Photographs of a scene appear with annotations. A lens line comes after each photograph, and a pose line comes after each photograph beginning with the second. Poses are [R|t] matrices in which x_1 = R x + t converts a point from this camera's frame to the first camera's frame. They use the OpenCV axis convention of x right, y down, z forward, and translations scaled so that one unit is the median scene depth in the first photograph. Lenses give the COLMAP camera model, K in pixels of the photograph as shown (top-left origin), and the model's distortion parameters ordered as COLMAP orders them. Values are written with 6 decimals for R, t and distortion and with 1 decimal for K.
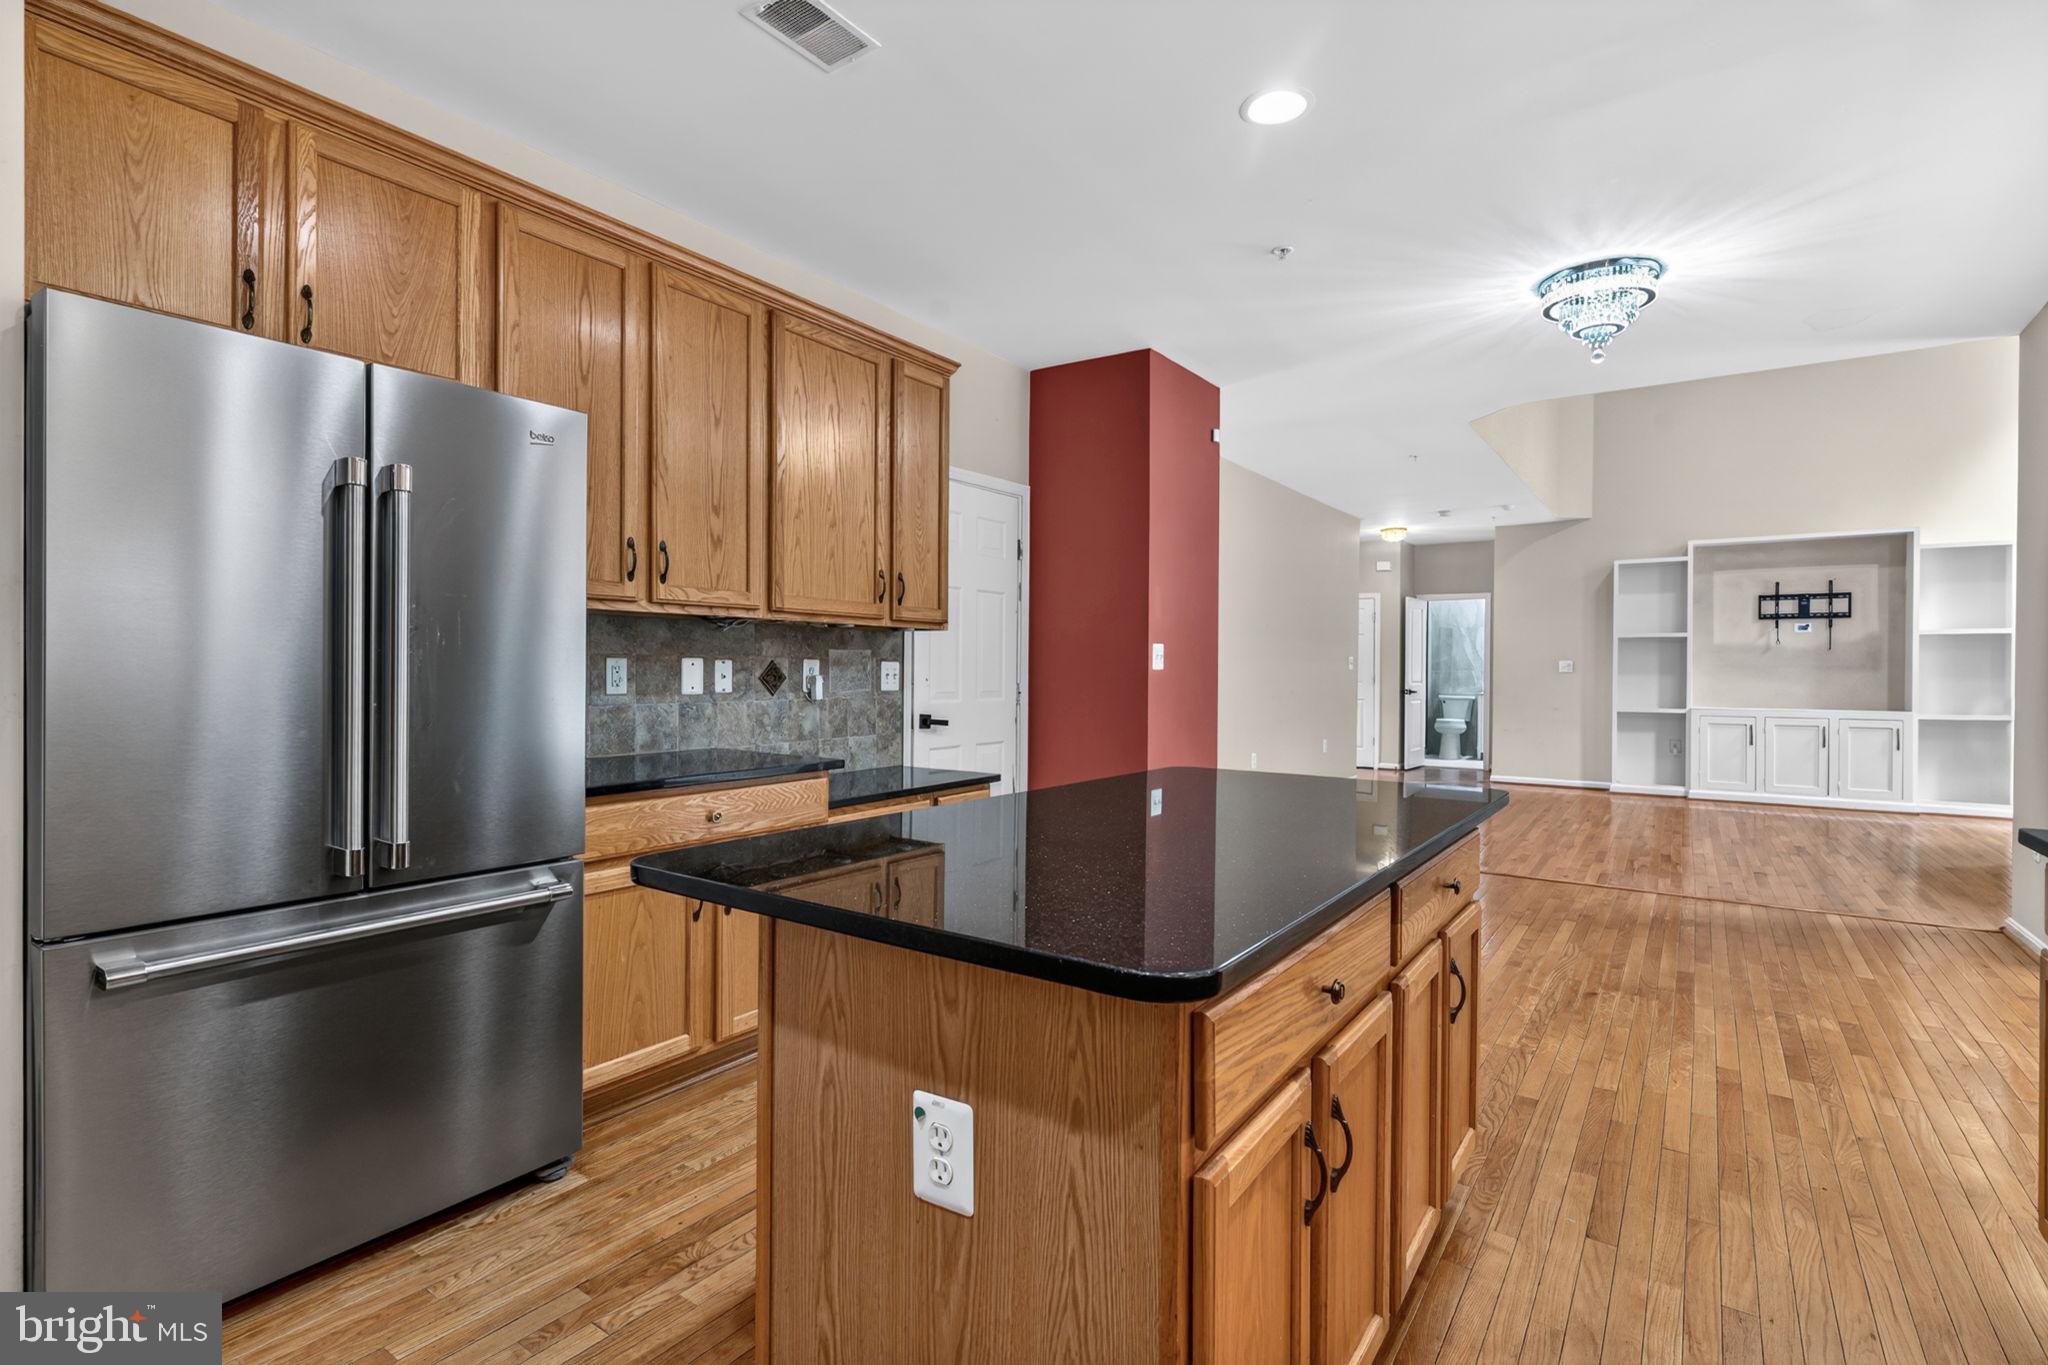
lens RADIAL K [[972.9, 0, 1007.8], [0, 972.9, 677.2], [0, 0, 1]] dist [-0.000337, 0.002137]
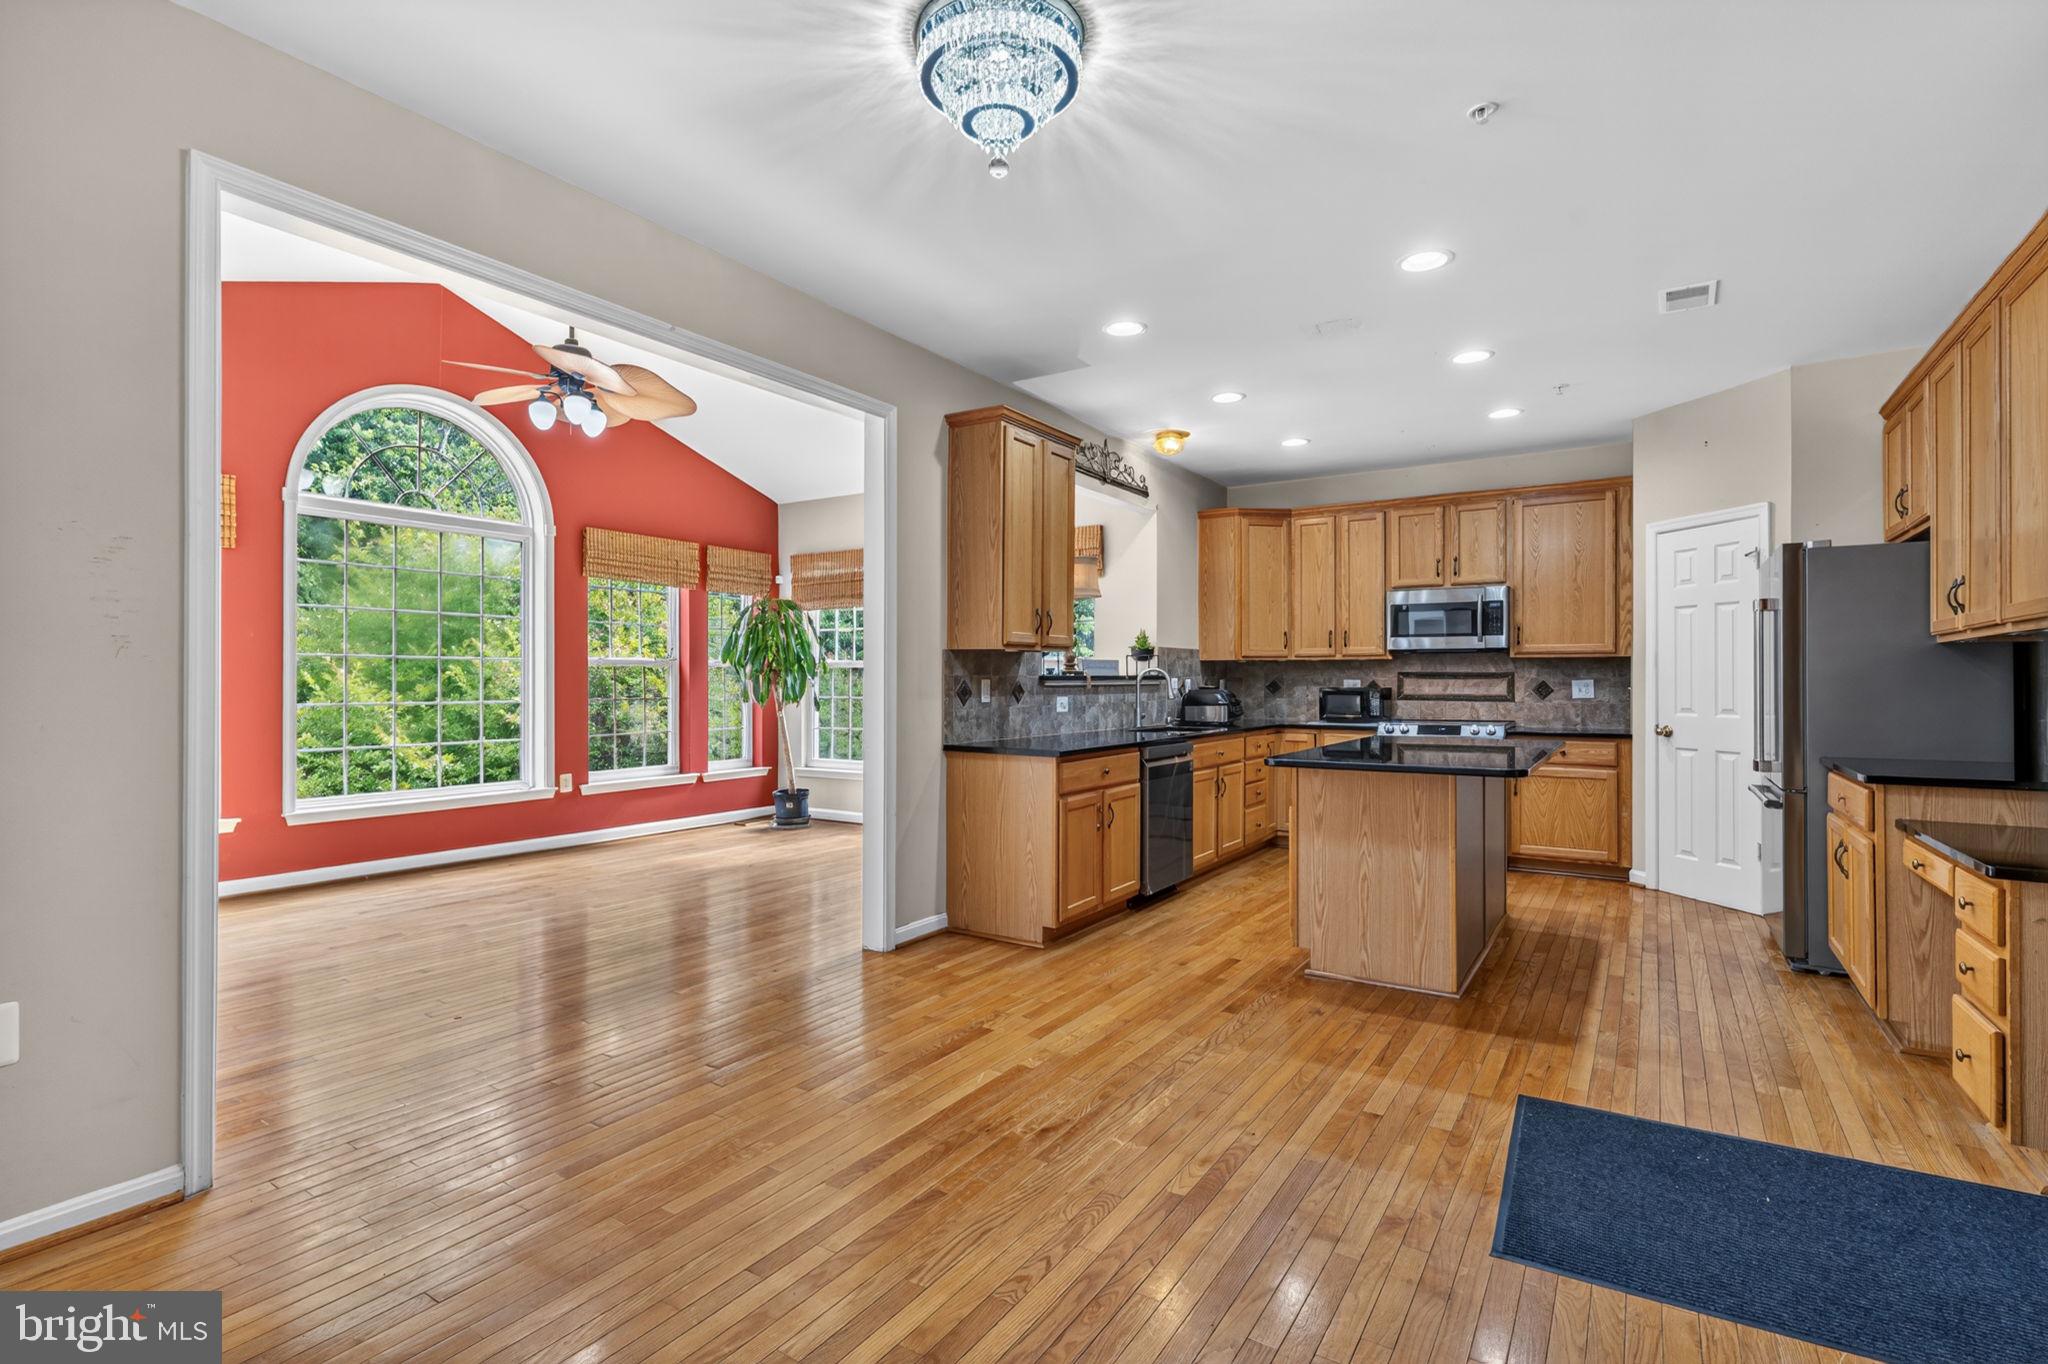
lens RADIAL K [[972.9, 0, 1007.8], [0, 972.9, 676.7], [0, 0, 1]] dist [-0.000337, 0.002137]
pose [[-0.999347, -0.008045, -0.035223, 0.275383], [-0.008088, 0.999967, 0.001075, -0.004289], [0.035214, 0.001359, -0.999379, 0.717183]]
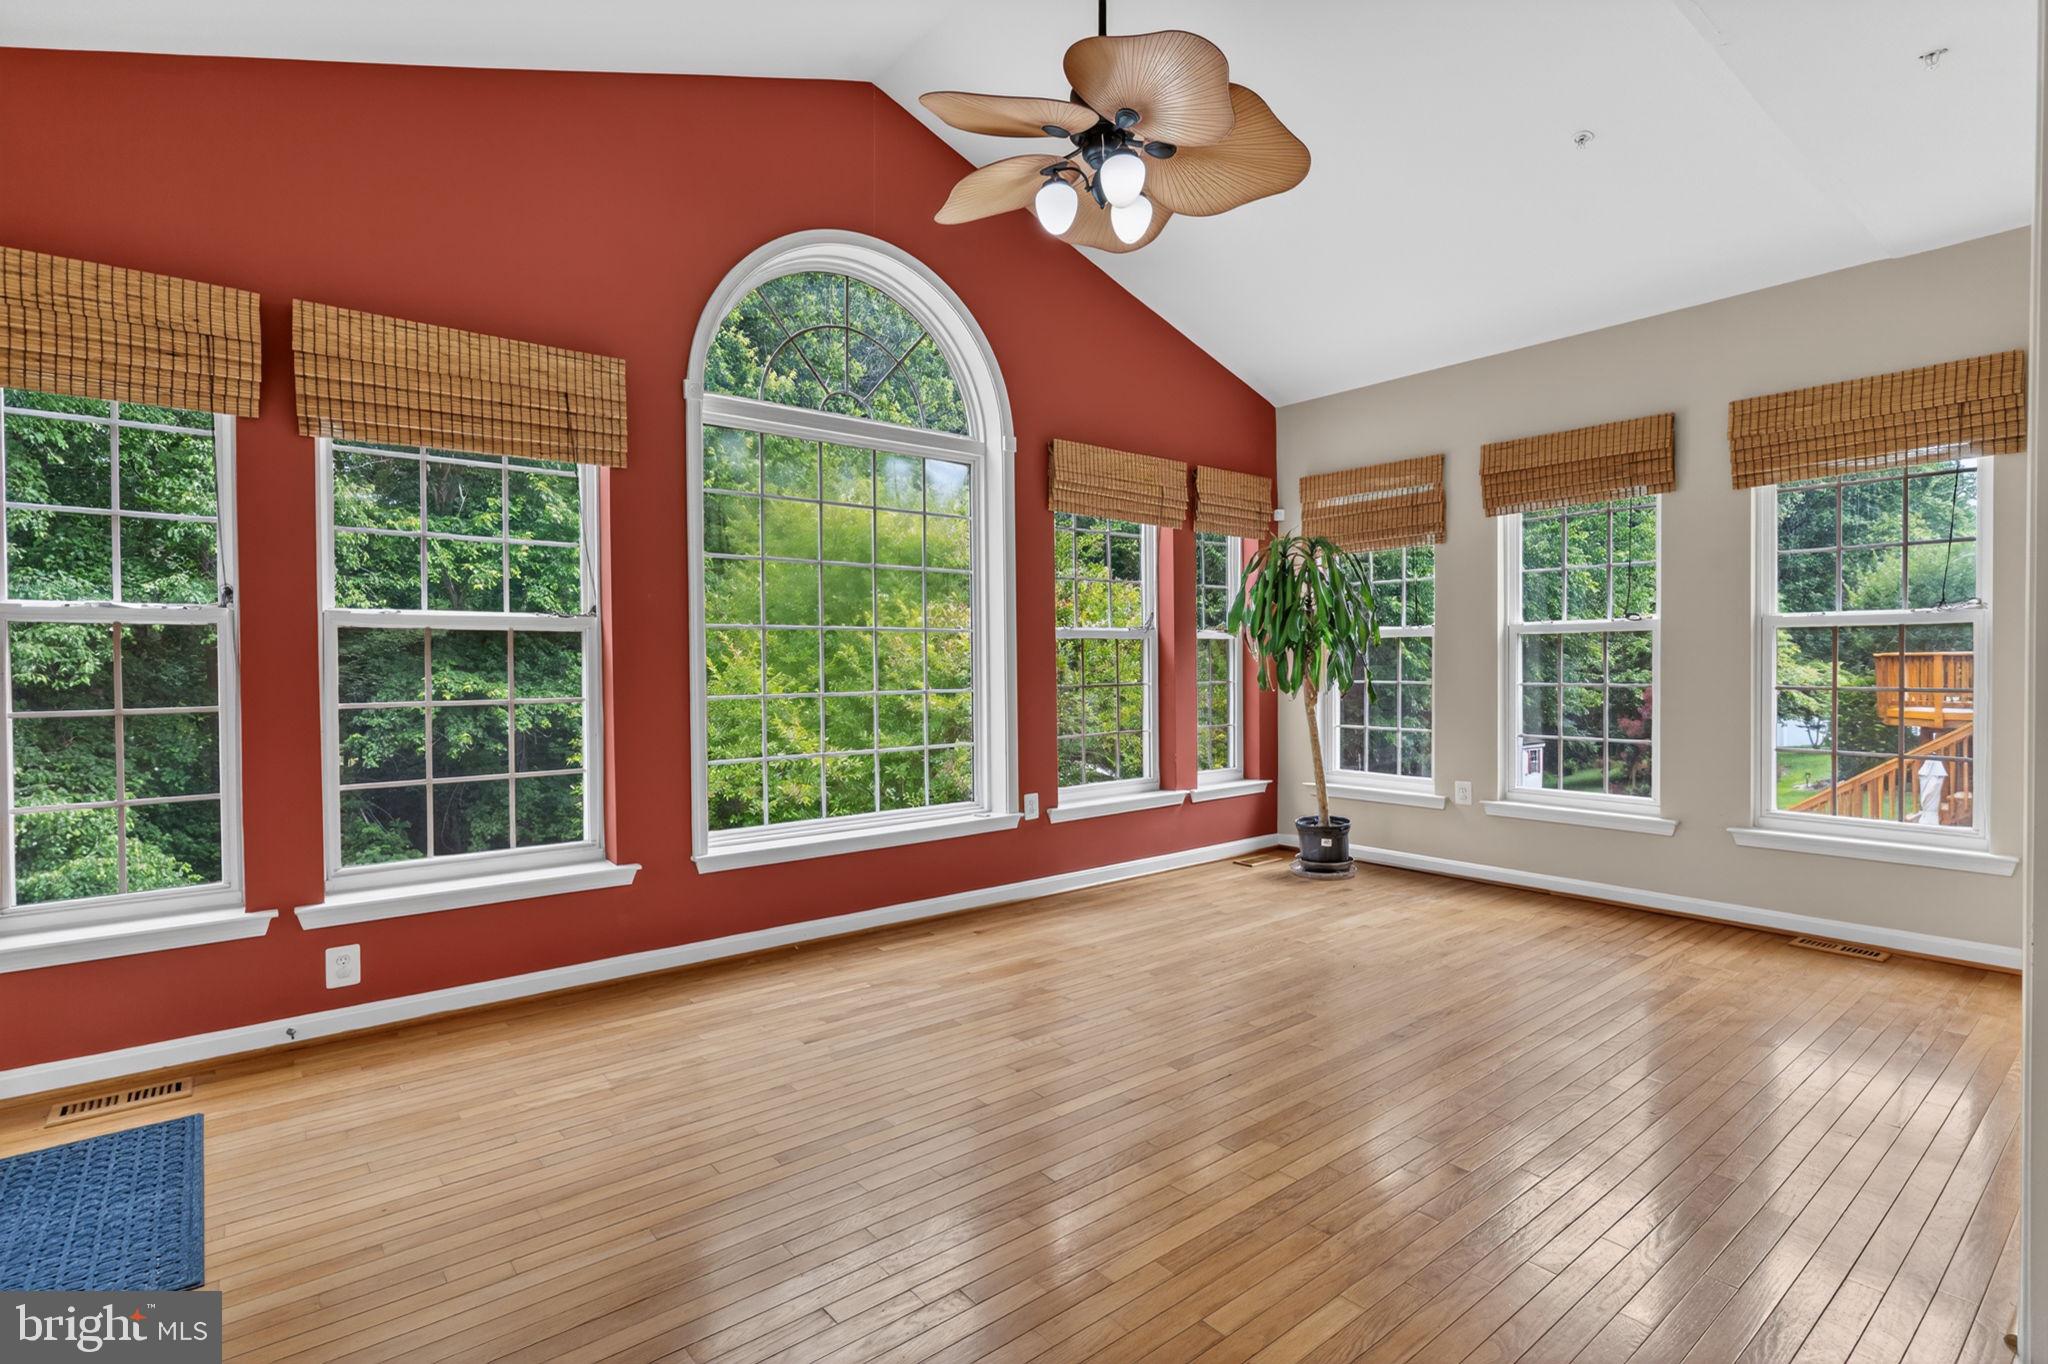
lens RADIAL K [[972.9, 0, 1007.8], [0, 972.9, 676.7], [0, 0, 1]] dist [-0.000337, 0.002137]
pose [[-0.960766, -0.004560, 0.277324, 0.467230], [0.002223, 0.999706, 0.024141, -0.001264], [-0.277353, 0.023810, -0.960473, 0.445737]]
